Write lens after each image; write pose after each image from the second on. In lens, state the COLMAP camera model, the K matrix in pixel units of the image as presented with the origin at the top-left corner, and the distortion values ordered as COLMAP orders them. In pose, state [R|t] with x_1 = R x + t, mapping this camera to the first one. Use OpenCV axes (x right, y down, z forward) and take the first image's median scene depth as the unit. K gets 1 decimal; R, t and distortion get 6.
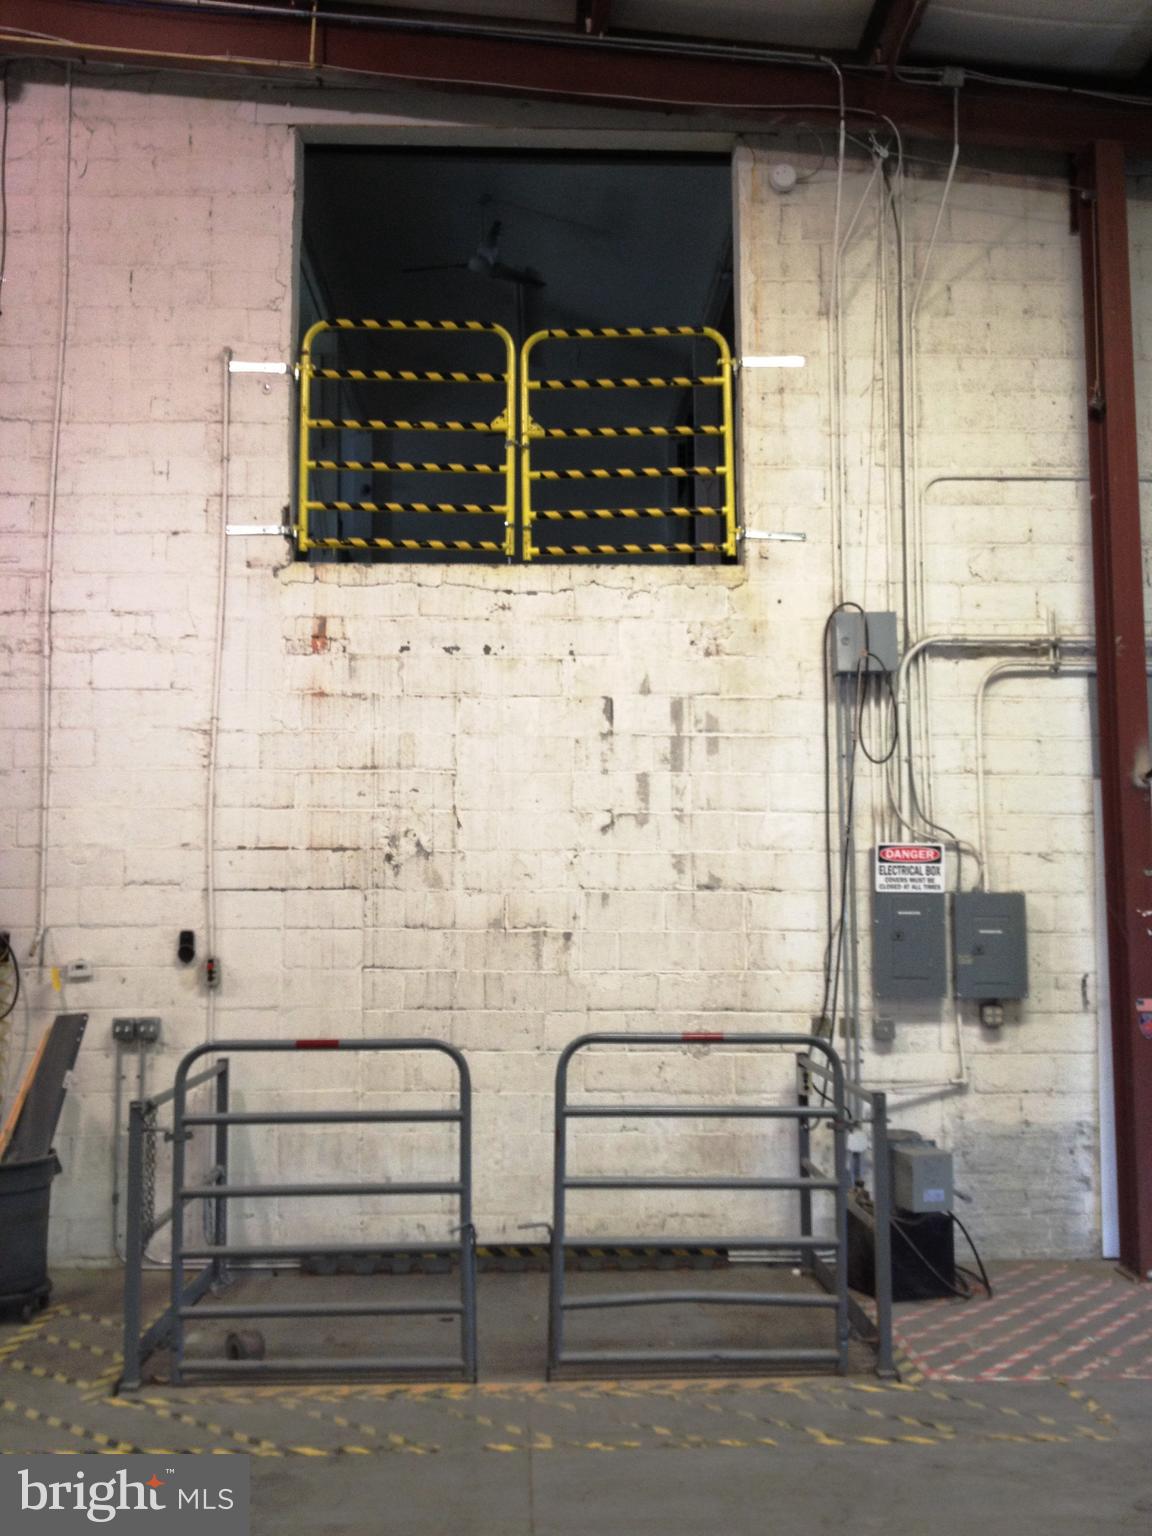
lens RADIAL K [[1448.5, 0, 579.0], [0, 1448.5, 766.1], [0, 0, 1]] dist [0.039109, 0.000000]
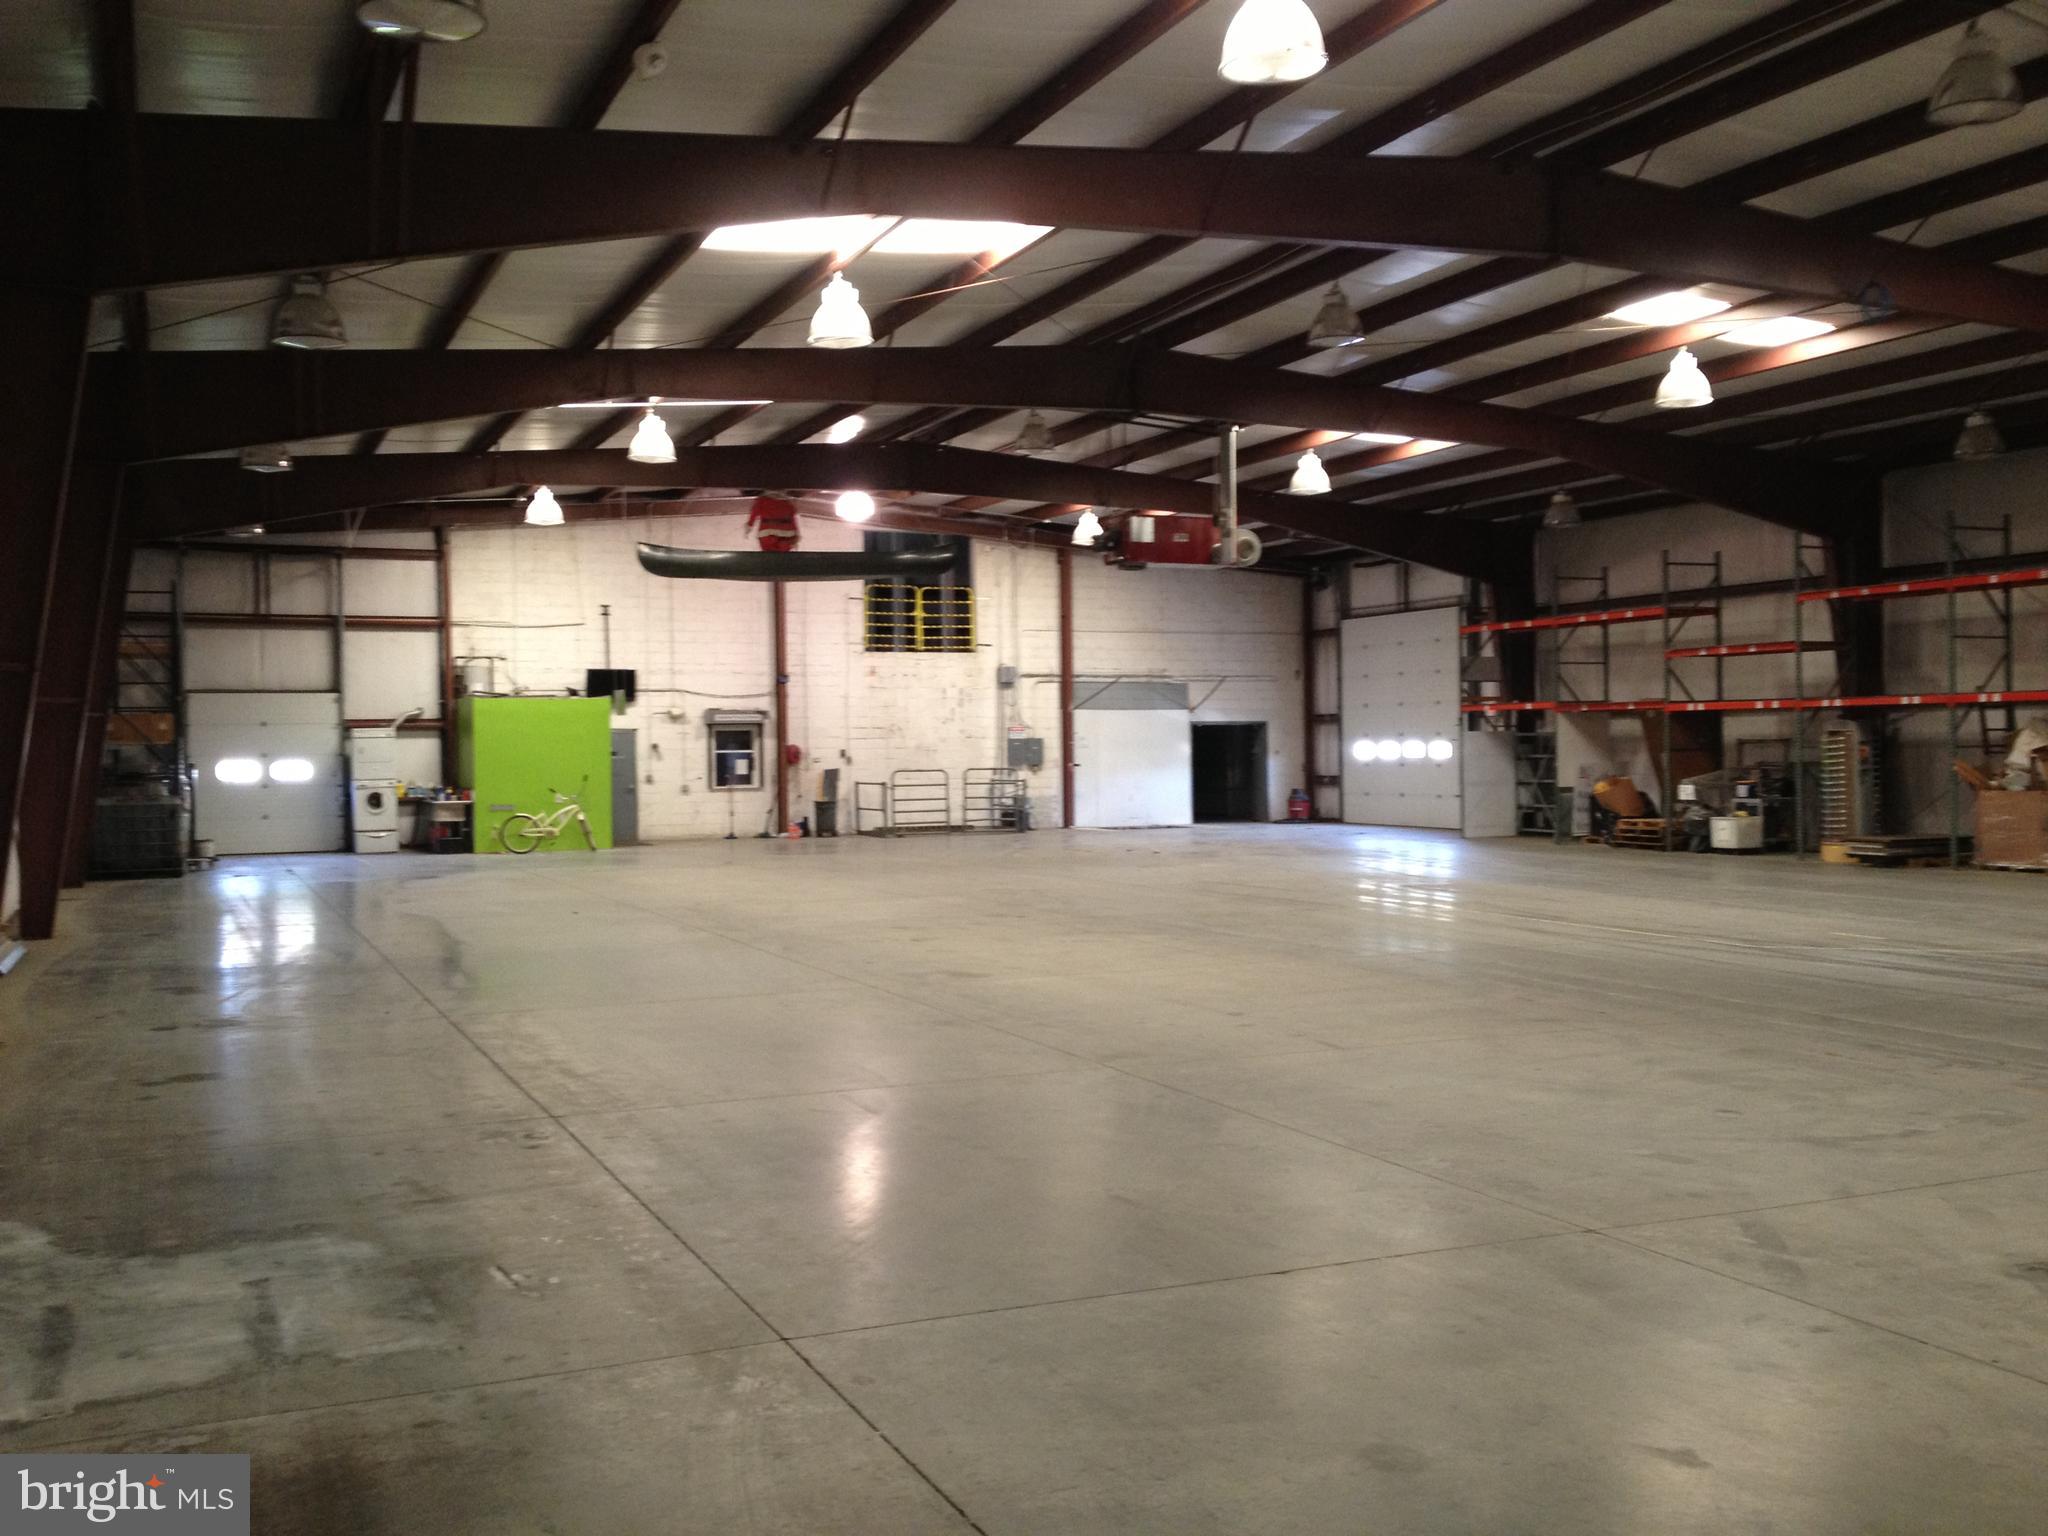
lens RADIAL K [[1931.3, 0, 1023.2], [0, 1931.3, 768.2], [0, 0, 1]] dist [0.039109, 0.000000]
pose [[0.925727, -0.013483, 0.377952, -1.713760], [-0.023848, 0.995294, 0.093919, -0.320247], [-0.377440, -0.095957, 0.921049, -3.788681]]
